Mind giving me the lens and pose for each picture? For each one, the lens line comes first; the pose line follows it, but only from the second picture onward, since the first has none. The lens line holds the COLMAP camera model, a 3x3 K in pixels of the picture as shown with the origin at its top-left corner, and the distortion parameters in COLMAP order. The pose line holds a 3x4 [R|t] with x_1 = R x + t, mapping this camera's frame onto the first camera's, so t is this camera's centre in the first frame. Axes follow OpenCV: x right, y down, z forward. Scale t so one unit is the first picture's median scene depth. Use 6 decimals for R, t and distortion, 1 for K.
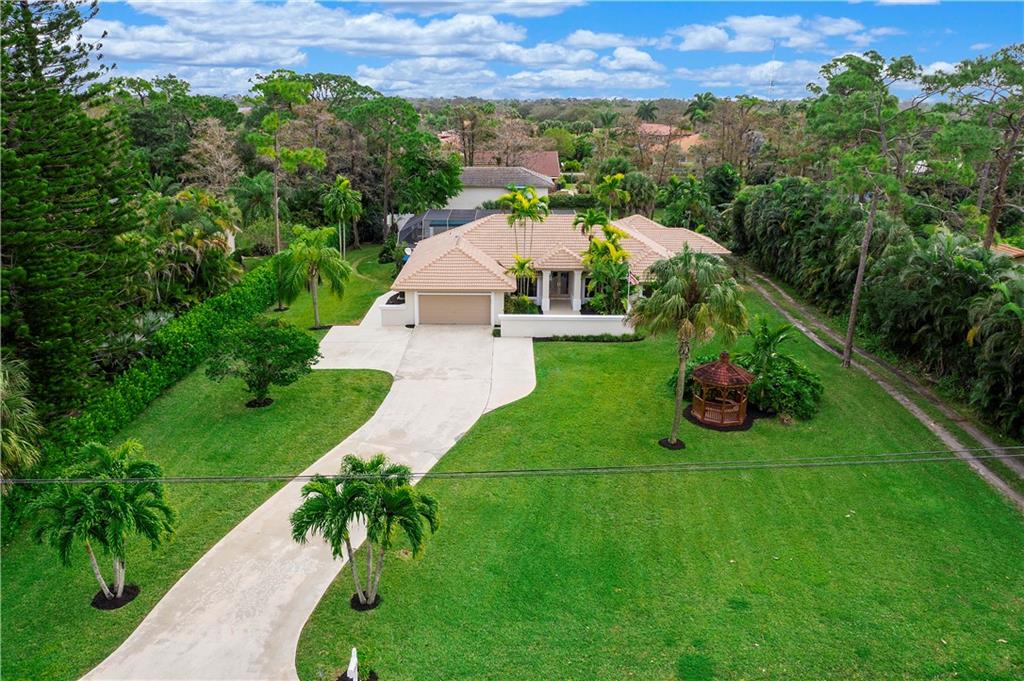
lens RADIAL K [[796.1, 0, 513.5], [0, 796.1, 340.1], [0, 0, 1]] dist [-0.024755, 0.001746]
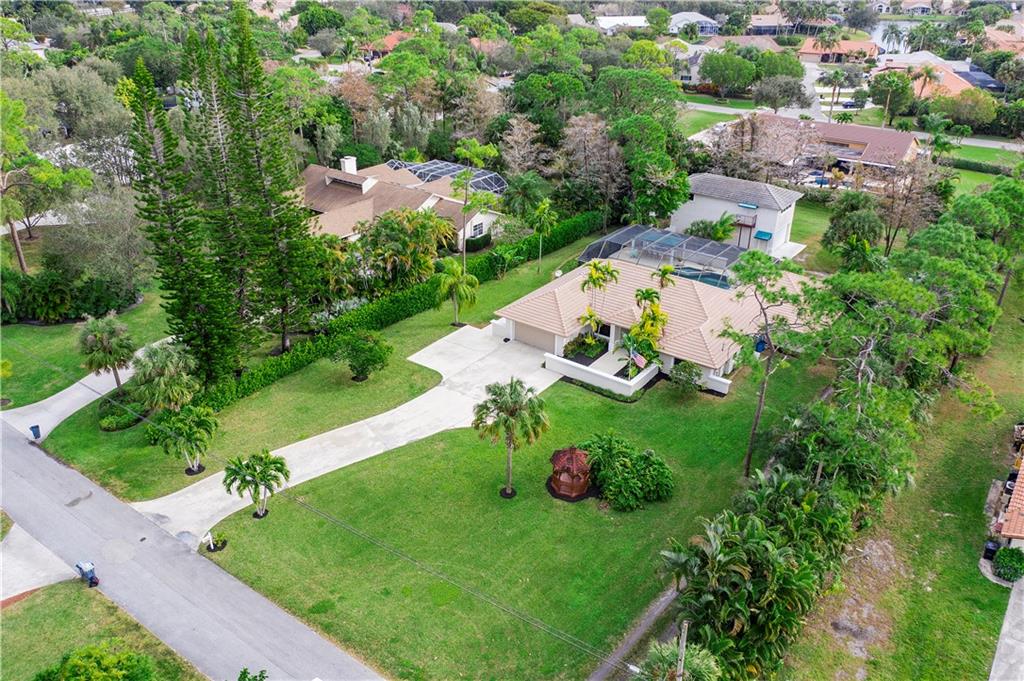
lens RADIAL K [[796.1, 0, 510.0], [0, 796.1, 340.7], [0, 0, 1]] dist [-0.024755, 0.001746]
pose [[0.793512, 0.270331, -0.545216, 0.665179], [-0.177119, 0.959725, 0.218074, -0.335449], [0.582210, -0.076476, 0.809434, -0.144155]]
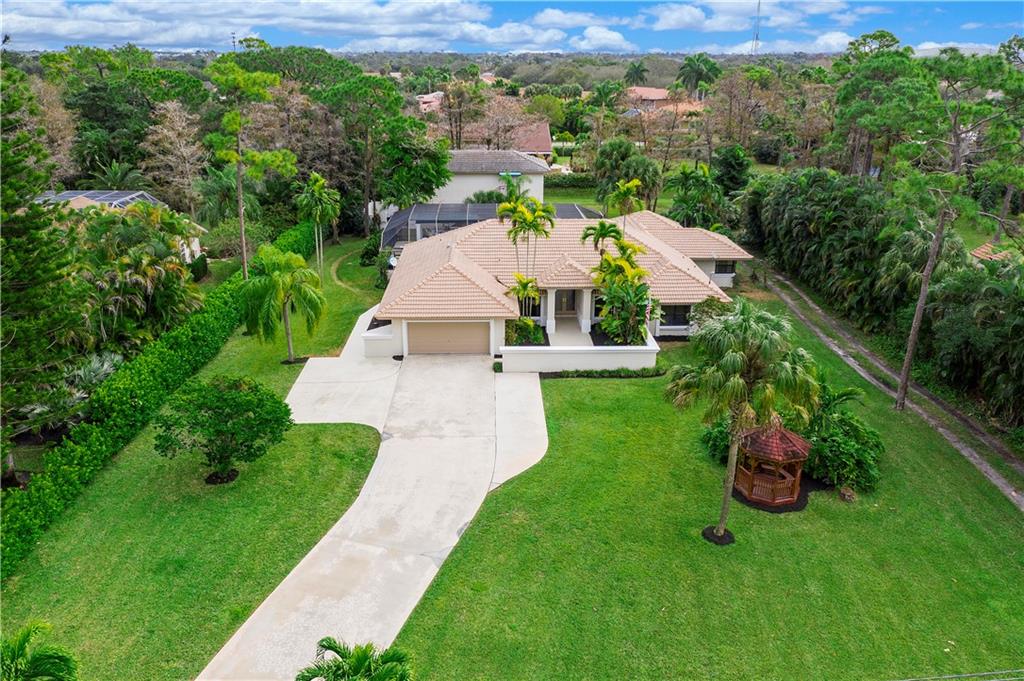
lens RADIAL K [[796.1, 0, 512.3], [0, 796.1, 340.6], [0, 0, 1]] dist [-0.024755, 0.001746]
pose [[0.999767, -0.010674, 0.018754, -0.021025], [0.009664, 0.998538, 0.053179, -0.084034], [-0.019294, -0.052986, 0.998409, 0.128572]]
